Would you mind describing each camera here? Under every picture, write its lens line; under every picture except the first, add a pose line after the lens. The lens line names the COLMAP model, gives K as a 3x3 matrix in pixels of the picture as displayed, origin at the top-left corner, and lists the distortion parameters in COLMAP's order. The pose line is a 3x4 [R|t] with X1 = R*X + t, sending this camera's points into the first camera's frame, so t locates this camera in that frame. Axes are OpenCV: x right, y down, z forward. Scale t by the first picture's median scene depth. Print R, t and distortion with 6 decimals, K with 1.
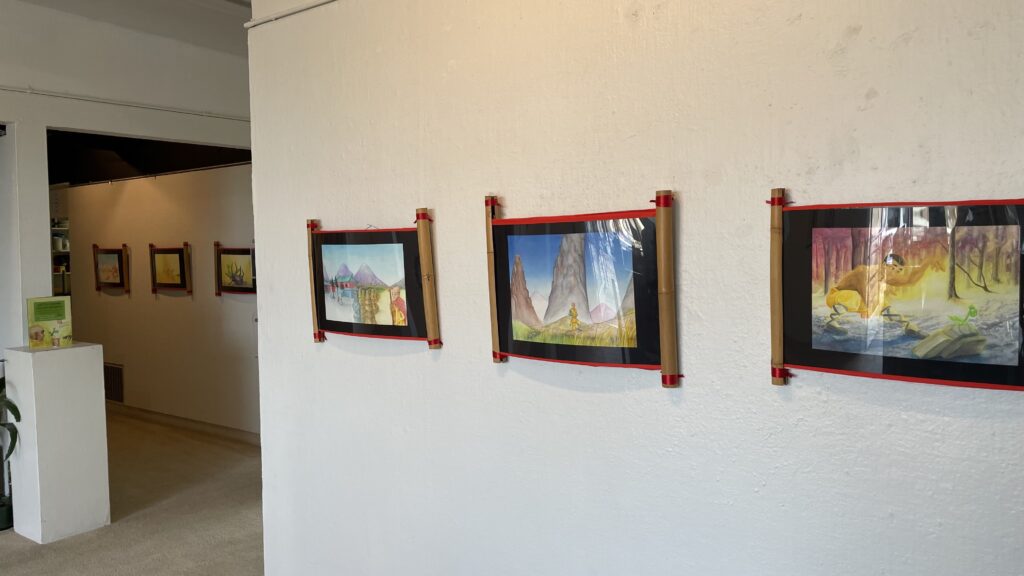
lens RADIAL K [[801.0, 0, 508.6], [0, 801.0, 271.4], [0, 0, 1]] dist [0.136651, -0.159719]
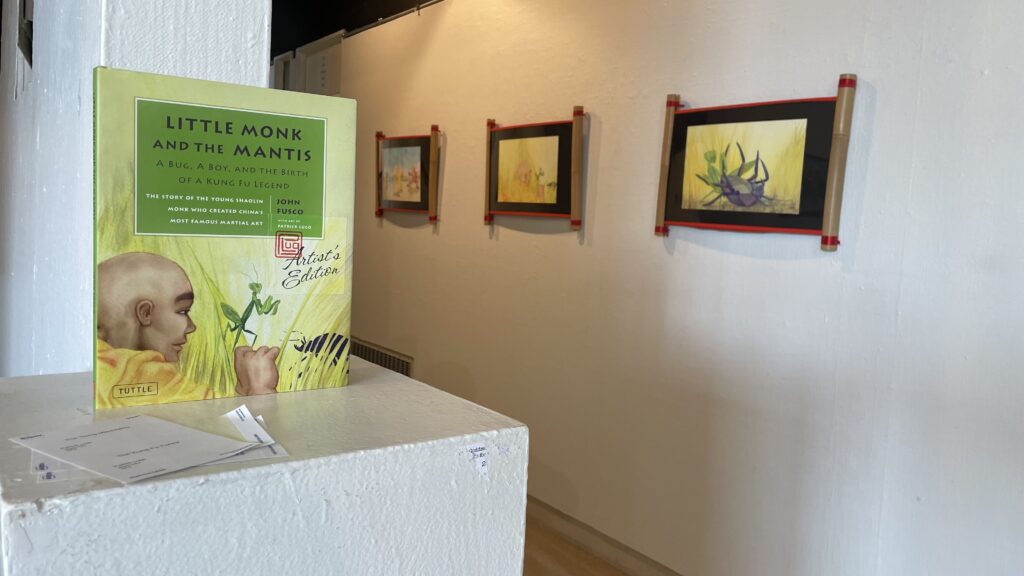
lens RADIAL K [[801.0, 0, 508.6], [0, 801.0, 271.4], [0, 0, 1]] dist [0.136651, -0.159719]
pose [[0.960008, 0.088304, -0.265681, -0.310699], [-0.081374, 0.995997, 0.037002, 0.037984], [0.267885, -0.013902, 0.963351, 0.577673]]
